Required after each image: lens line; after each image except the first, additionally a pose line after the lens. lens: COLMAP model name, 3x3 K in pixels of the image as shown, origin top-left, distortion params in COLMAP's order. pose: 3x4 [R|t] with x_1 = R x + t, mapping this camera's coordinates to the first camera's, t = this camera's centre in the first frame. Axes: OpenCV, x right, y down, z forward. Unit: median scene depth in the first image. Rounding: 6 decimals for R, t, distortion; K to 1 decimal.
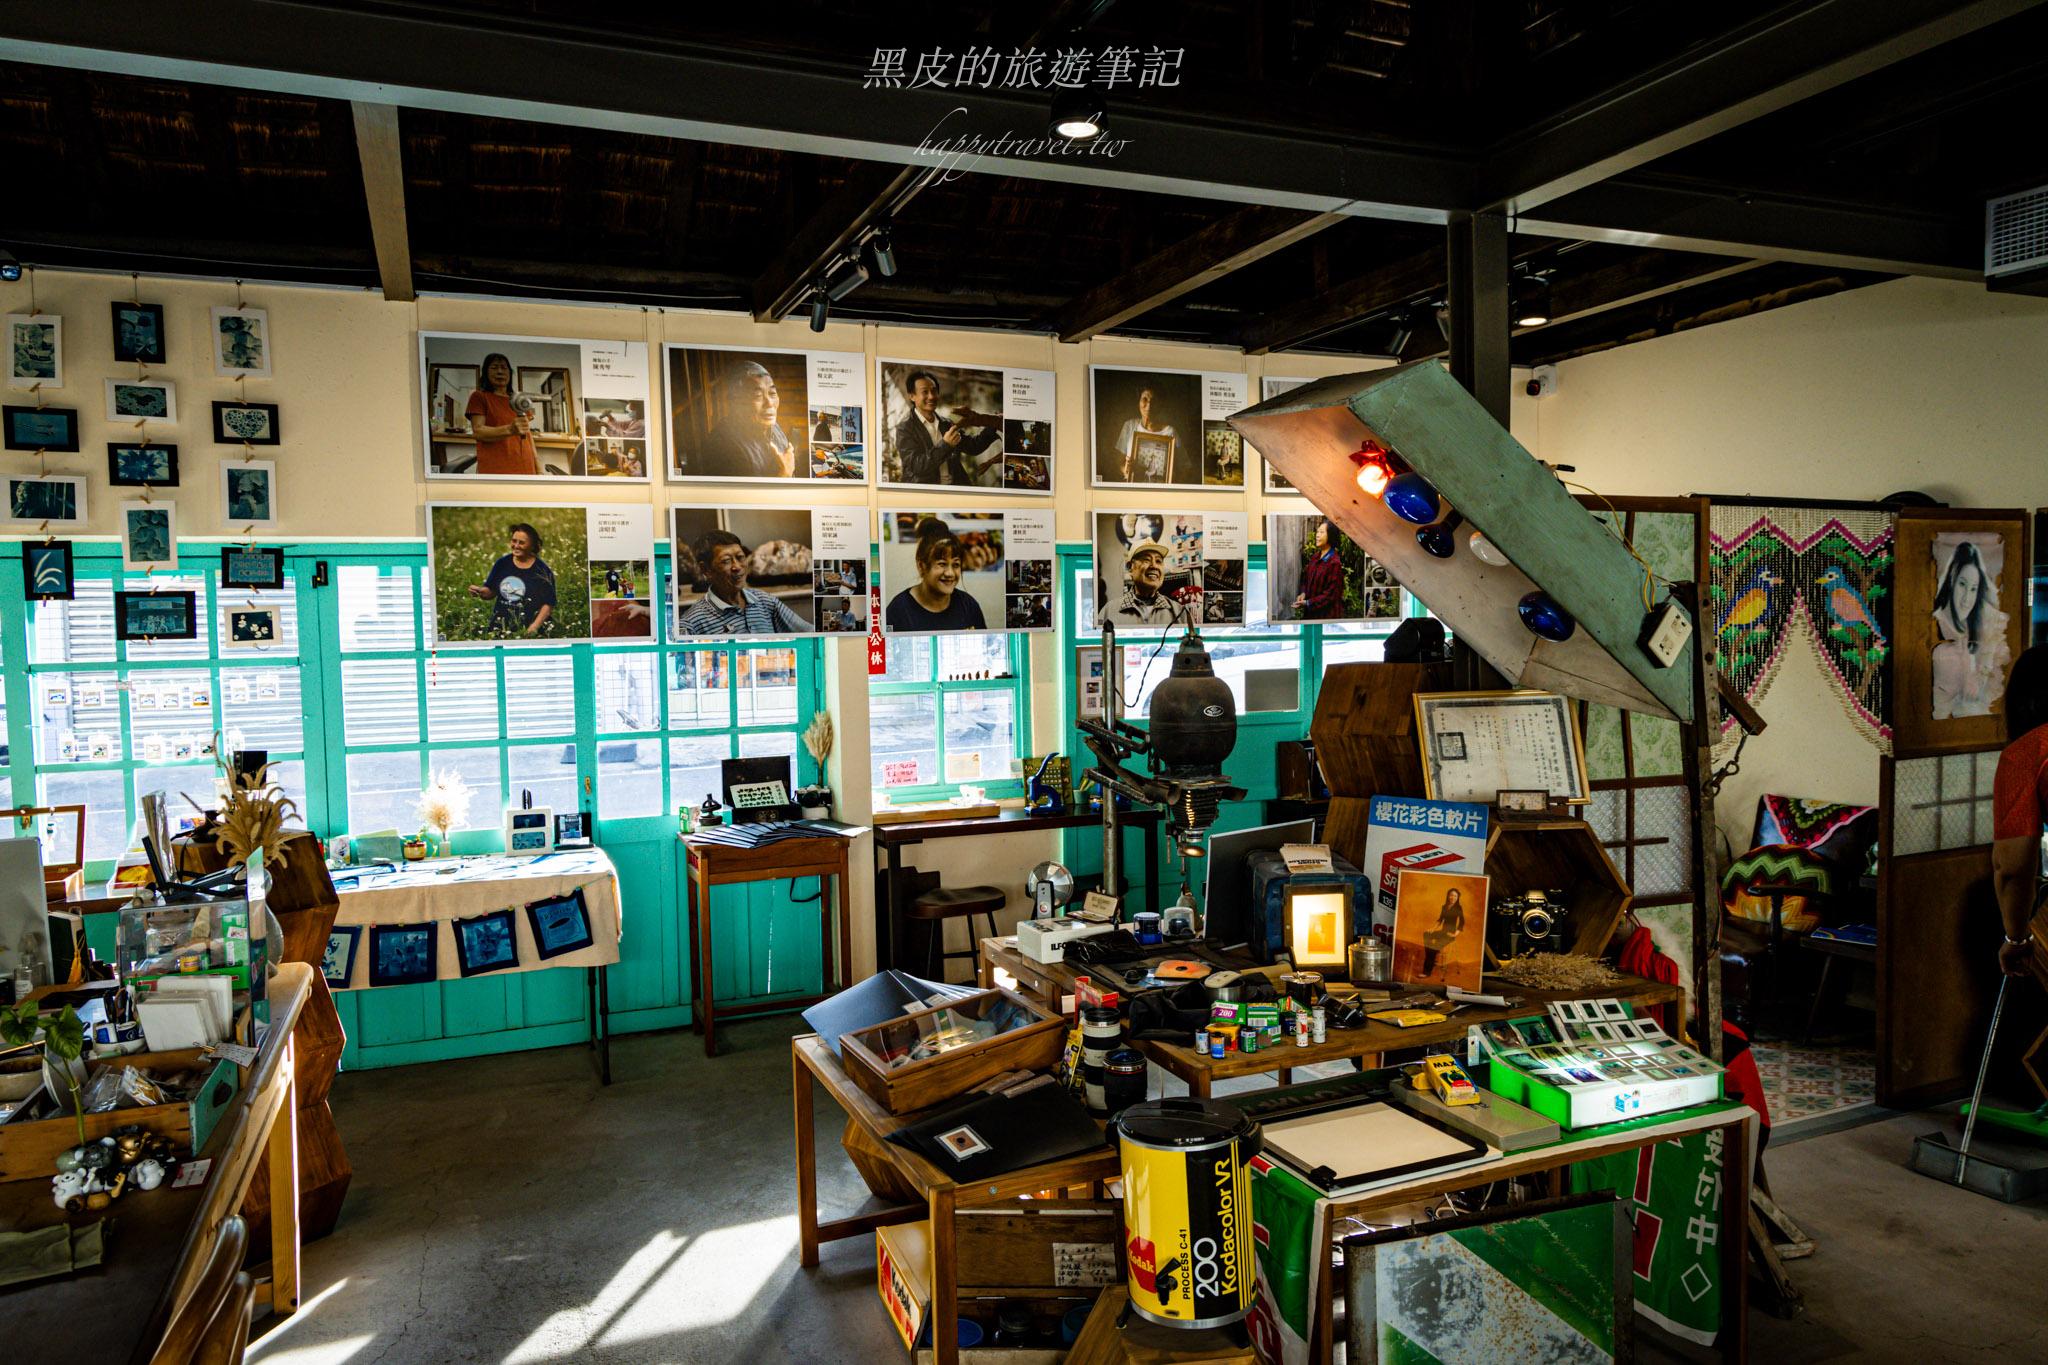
lens RADIAL K [[1375.7, 0, 1022.8], [0, 1375.7, 684.0], [0, 0, 1]] dist [0.007048, 0.001828]
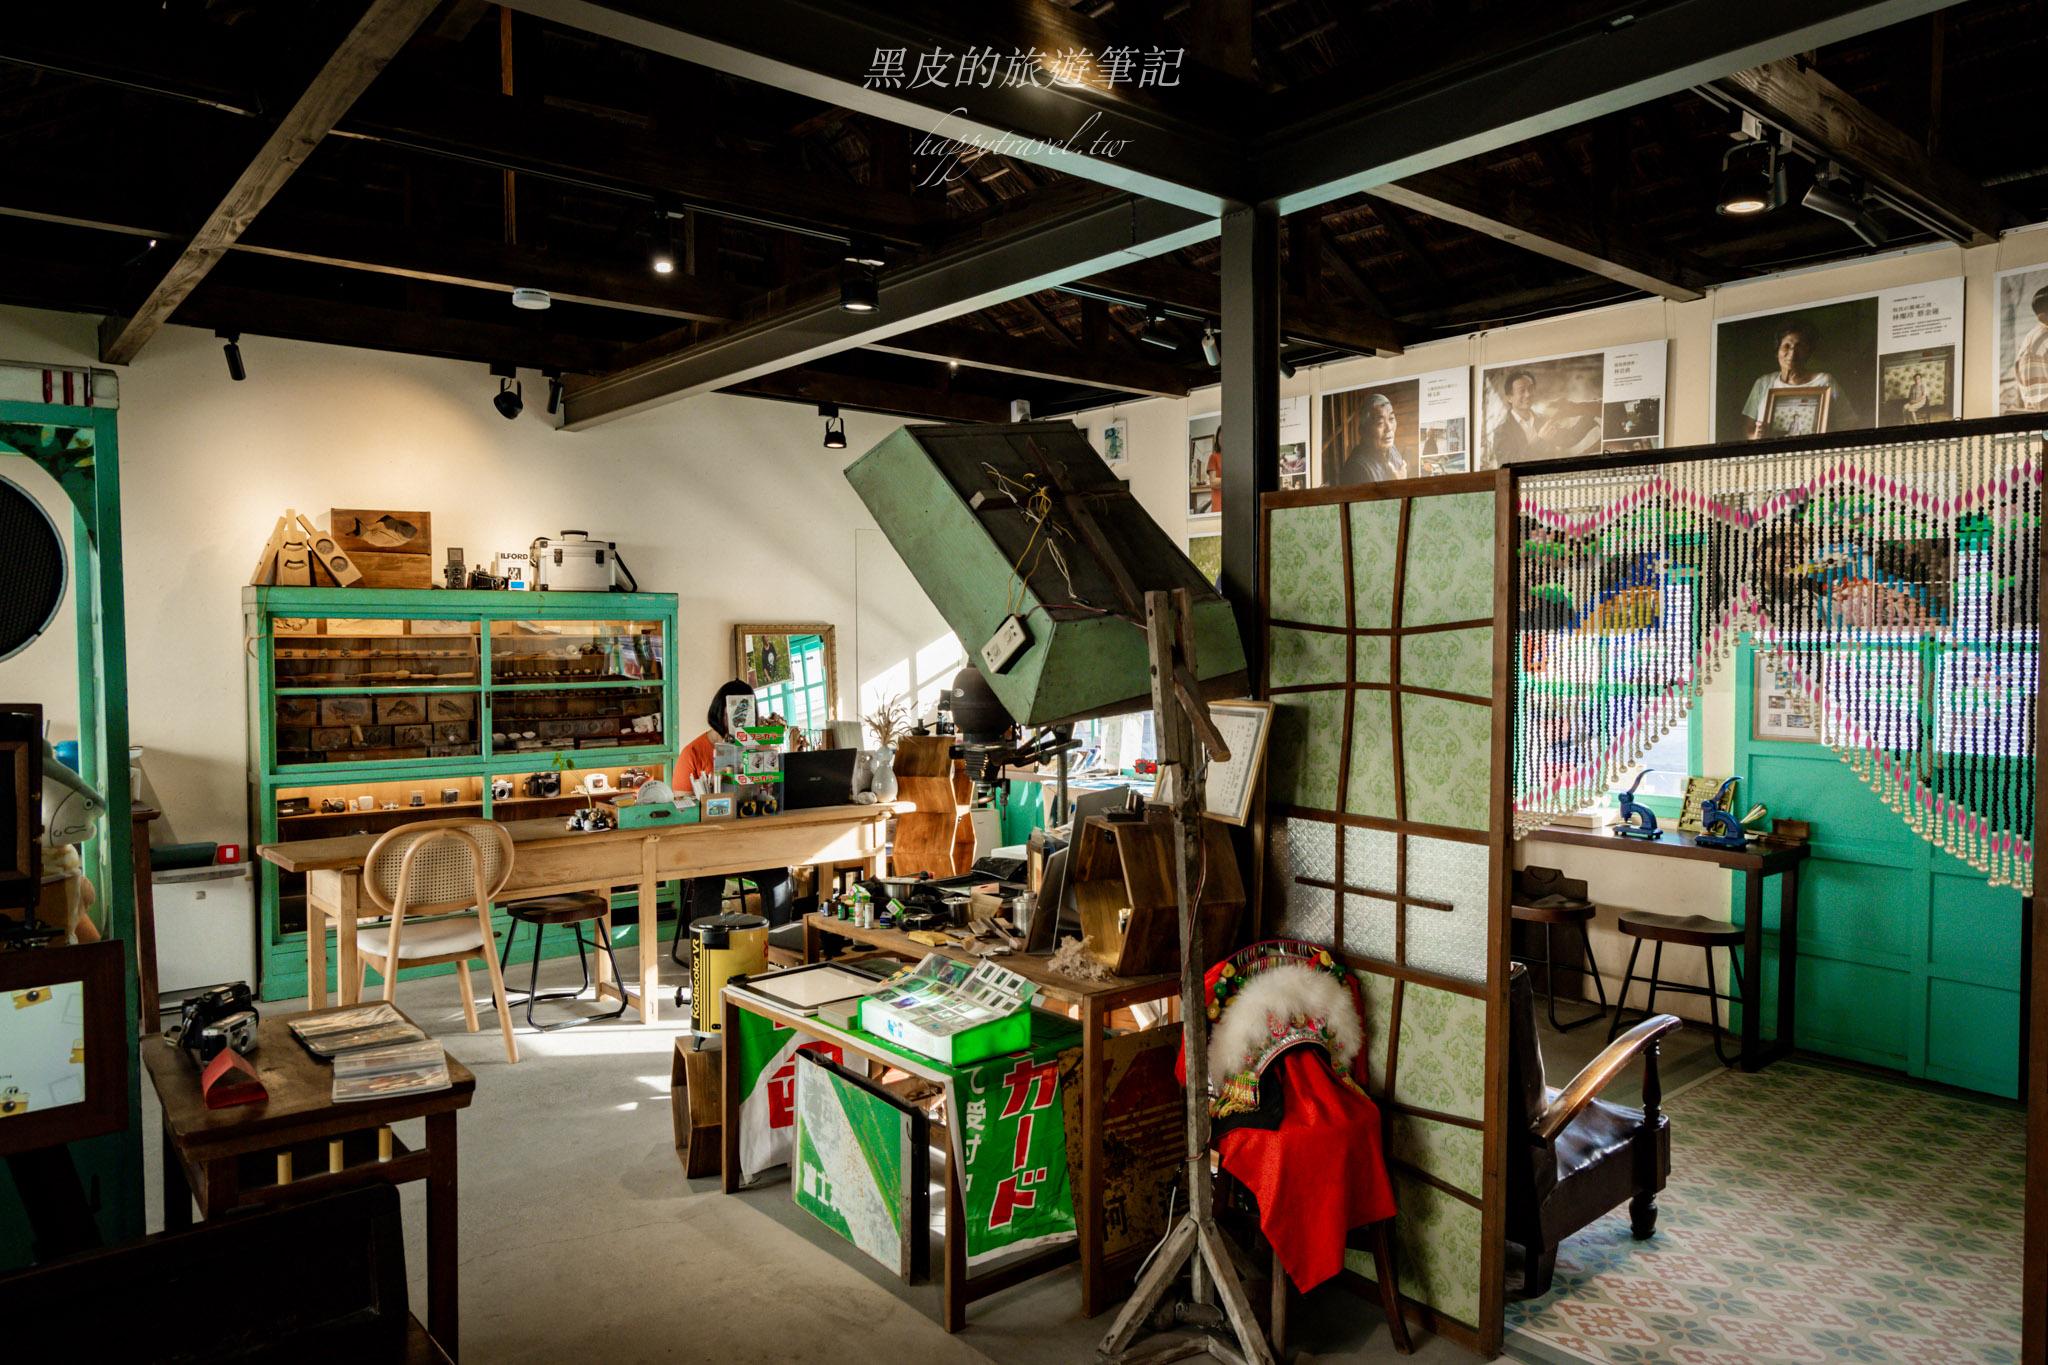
lens RADIAL K [[1375.7, 0, 1024.8], [0, 1375.7, 685.4], [0, 0, 1]] dist [0.007048, 0.001828]
pose [[0.298329, 0.053136, -0.952983, 0.790139], [-0.042687, 0.998193, 0.042294, -0.025957], [0.953508, 0.028063, 0.300059, 0.363878]]
